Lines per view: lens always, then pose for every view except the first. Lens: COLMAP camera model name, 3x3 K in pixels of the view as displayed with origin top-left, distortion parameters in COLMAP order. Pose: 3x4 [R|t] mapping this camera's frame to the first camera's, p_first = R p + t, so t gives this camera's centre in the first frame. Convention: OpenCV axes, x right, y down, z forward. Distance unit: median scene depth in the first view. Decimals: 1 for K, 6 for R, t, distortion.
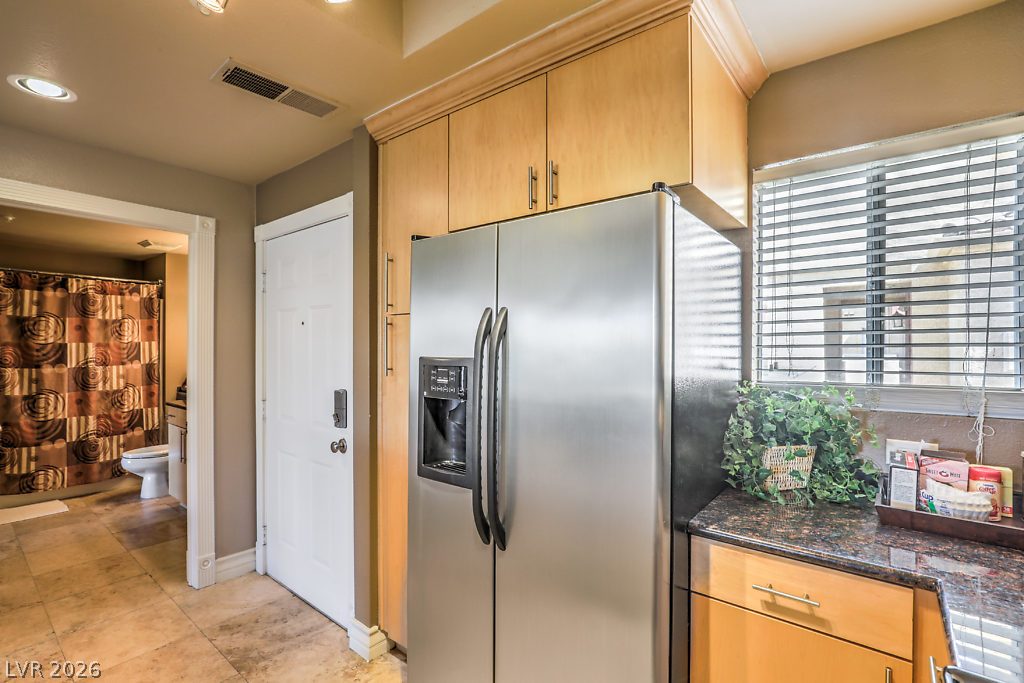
lens RADIAL K [[470.9, 0, 529.3], [0, 470.9, 348.0], [0, 0, 1]] dist [-0.026950, 0.006626]
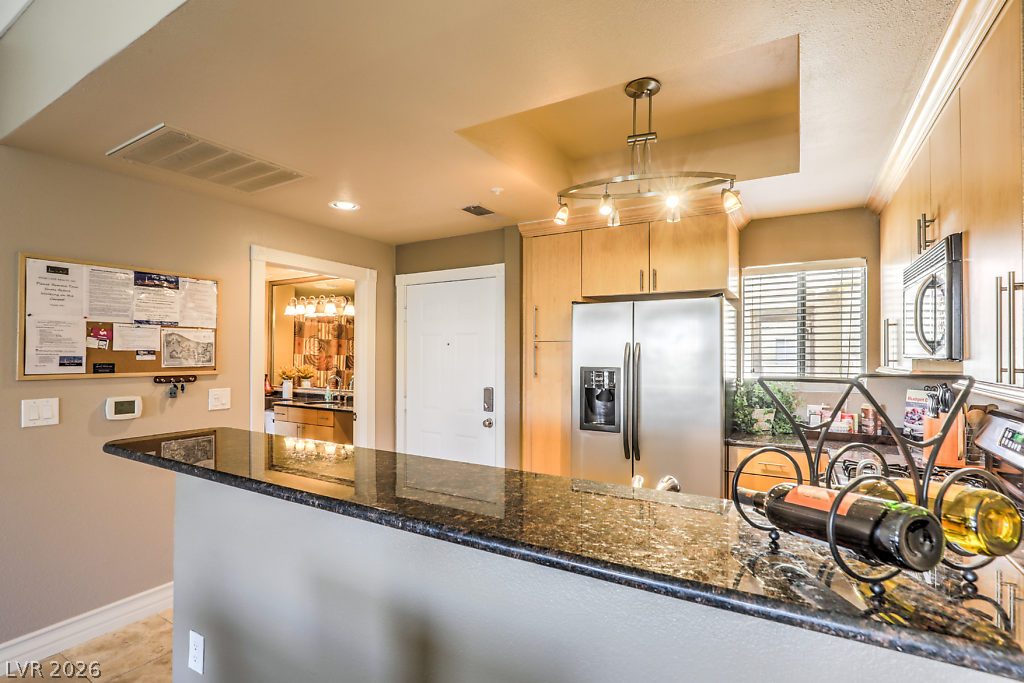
lens RADIAL K [[470.9, 0, 521.5], [0, 470.9, 354.8], [0, 0, 1]] dist [-0.026950, 0.006626]
pose [[0.991107, -0.000897, 0.133066, -0.288761], [0.001121, 0.999998, -0.001604, -0.010498], [-0.133064, 0.001739, 0.991106, -0.336420]]
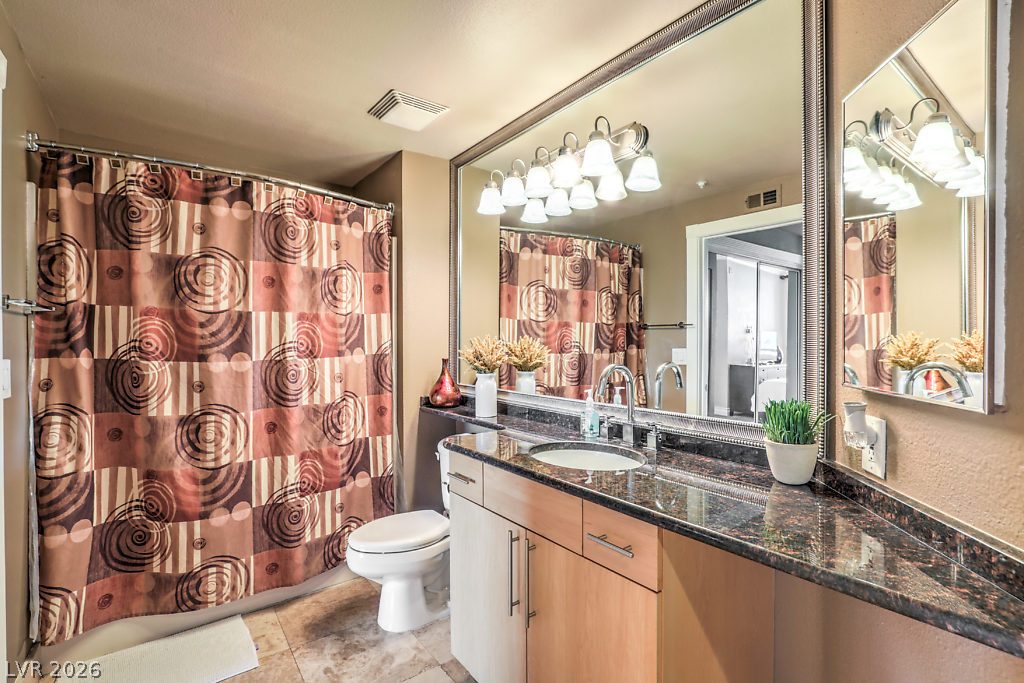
lens RADIAL K [[470.9, 0, 516.7], [0, 470.9, 346.9], [0, 0, 1]] dist [-0.026950, 0.006626]
pose [[0.960593, -0.003771, -0.277933, -0.602325], [0.005235, 0.999976, 0.004525, 0.027606], [0.277909, -0.005802, 0.960590, 0.611008]]
